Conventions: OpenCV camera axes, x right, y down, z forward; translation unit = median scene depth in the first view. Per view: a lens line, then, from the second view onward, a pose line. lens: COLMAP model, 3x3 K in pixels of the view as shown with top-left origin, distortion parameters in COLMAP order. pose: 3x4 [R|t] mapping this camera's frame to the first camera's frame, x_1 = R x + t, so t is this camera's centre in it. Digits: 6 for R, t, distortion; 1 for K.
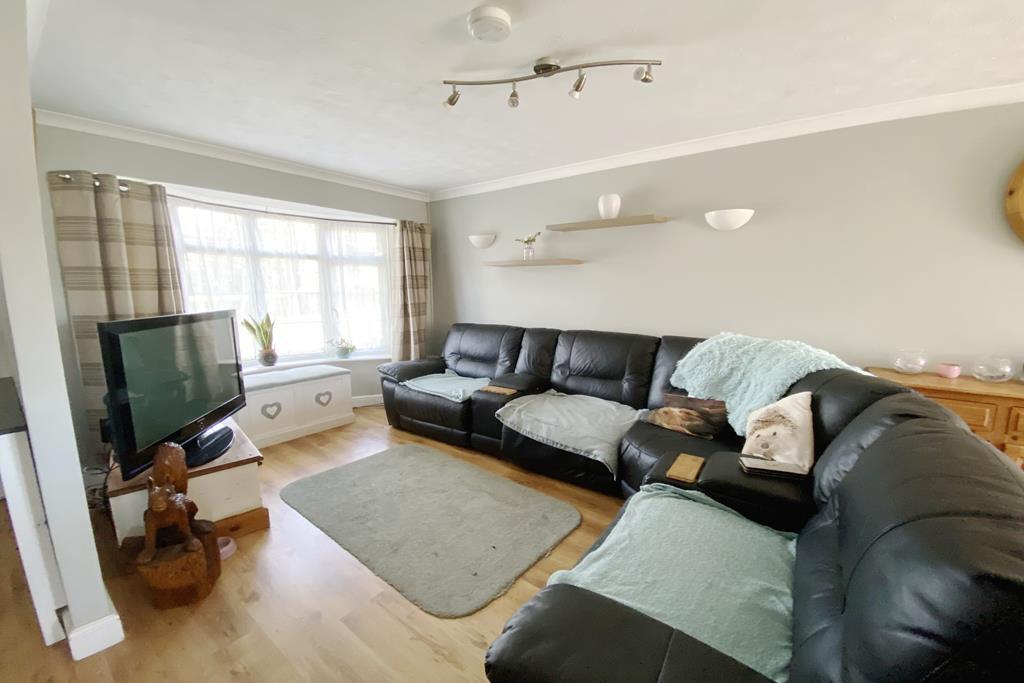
lens RADIAL K [[387.1, 0, 515.9], [0, 387.1, 349.3], [0, 0, 1]] dist [0.000185, -0.020649]
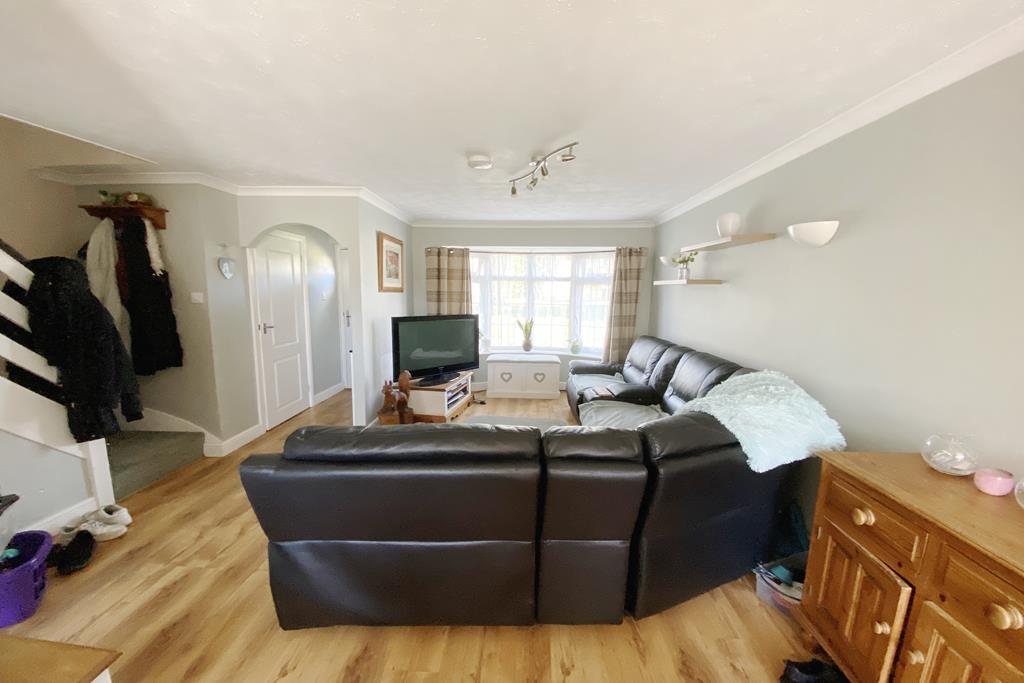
lens RADIAL K [[387.1, 0, 515.9], [0, 387.1, 349.3], [0, 0, 1]] dist [0.000185, -0.020649]
pose [[0.575729, 0.121204, -0.808607, 0.647901], [-0.135295, 0.989441, 0.051979, -0.043325], [0.806369, 0.079475, 0.586048, 0.061704]]
